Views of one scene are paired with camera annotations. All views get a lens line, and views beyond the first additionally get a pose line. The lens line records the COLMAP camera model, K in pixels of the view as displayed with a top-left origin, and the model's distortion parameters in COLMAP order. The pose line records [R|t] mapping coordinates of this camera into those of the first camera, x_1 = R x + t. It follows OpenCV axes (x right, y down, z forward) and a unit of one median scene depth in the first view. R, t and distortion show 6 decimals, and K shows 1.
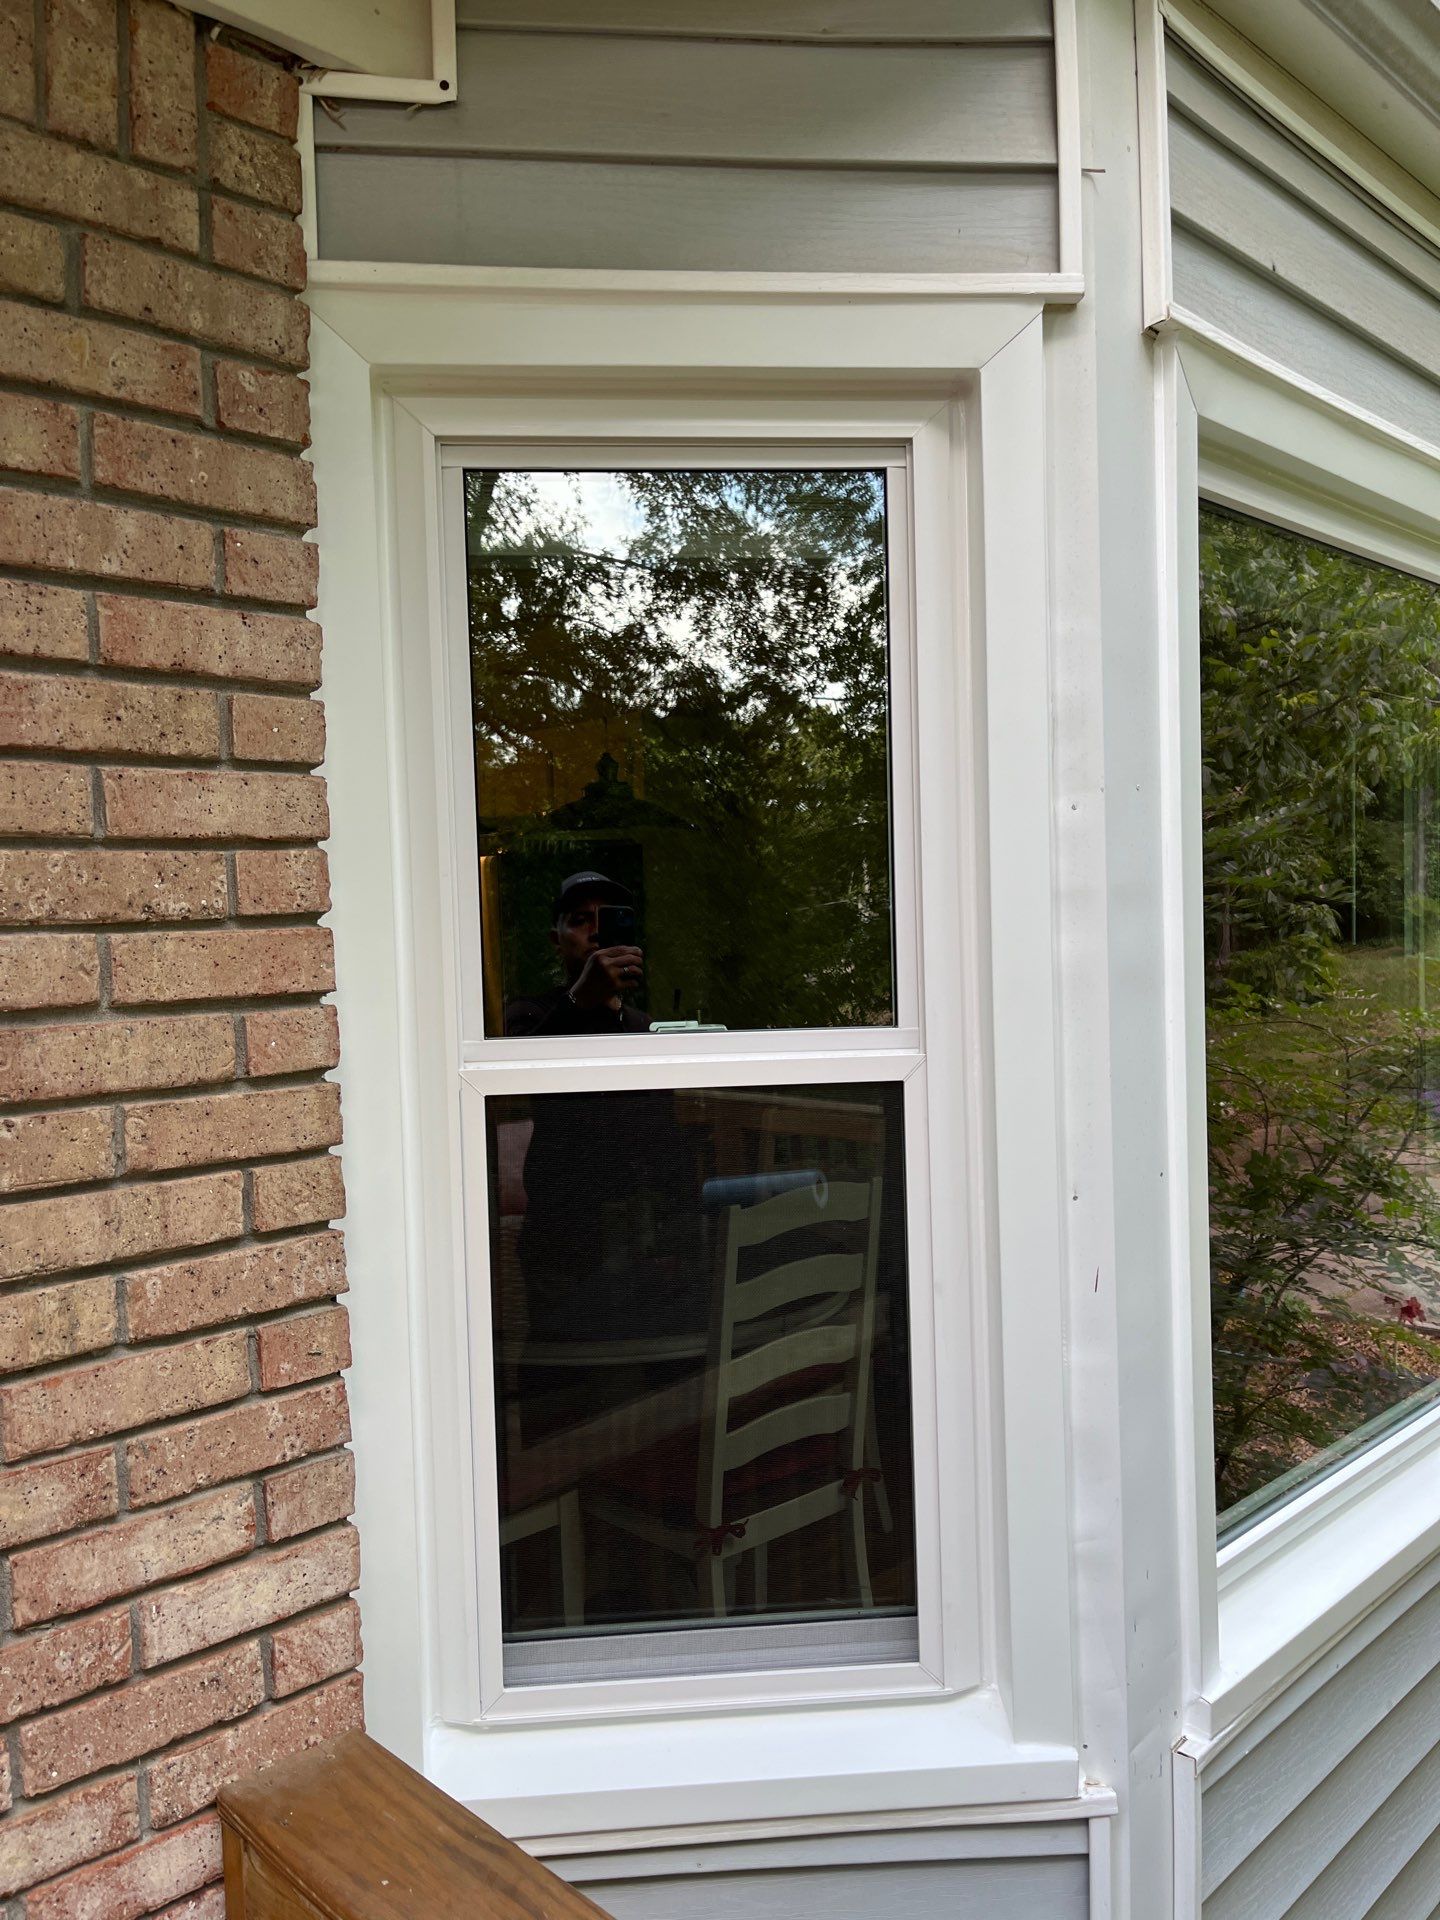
lens RADIAL K [[1480.4, 0, 722.7], [0, 1480.4, 967.2], [0, 0, 1]] dist [0.099291, -0.133873]
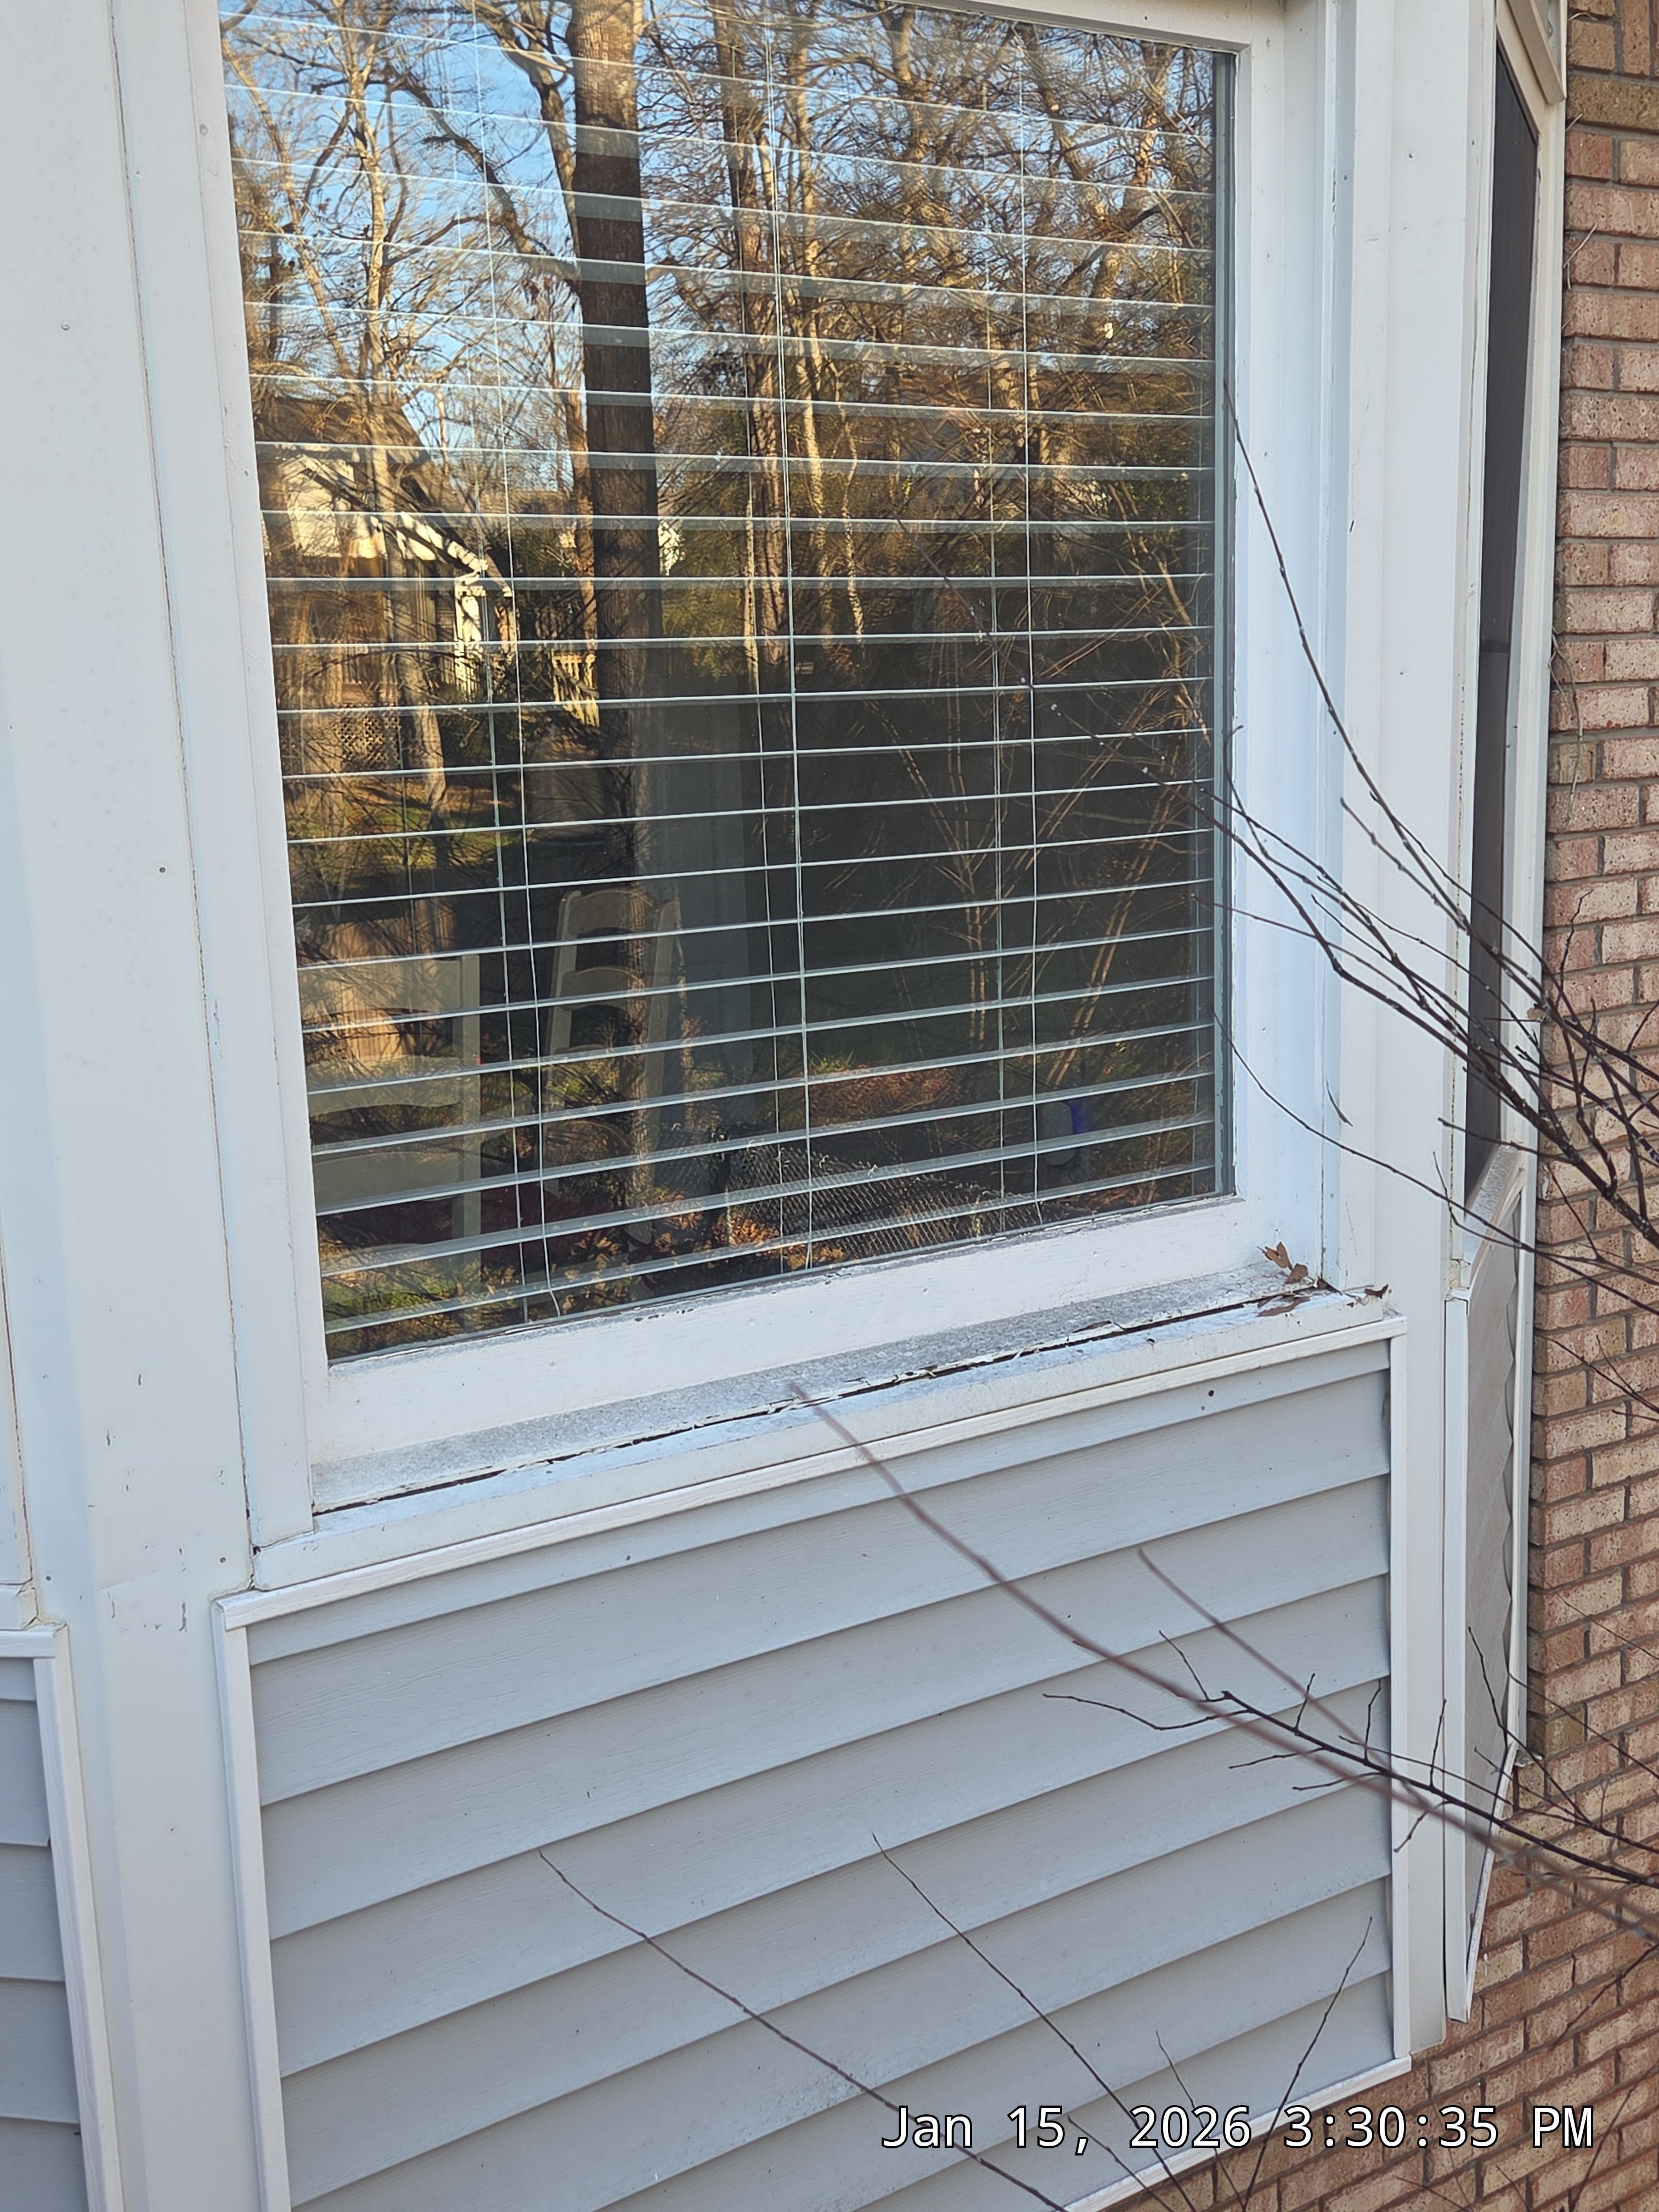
lens RADIAL K [[2226.2, 0, 829.5], [0, 2226.2, 1106.0], [0, 0, 1]] dist [0.073852, -0.083547]
pose [[0.973680, 0.032748, -0.225556, 1.035985], [0.001310, 0.988803, 0.149220, 0.107251], [0.227917, -0.145588, 0.962735, -0.010881]]
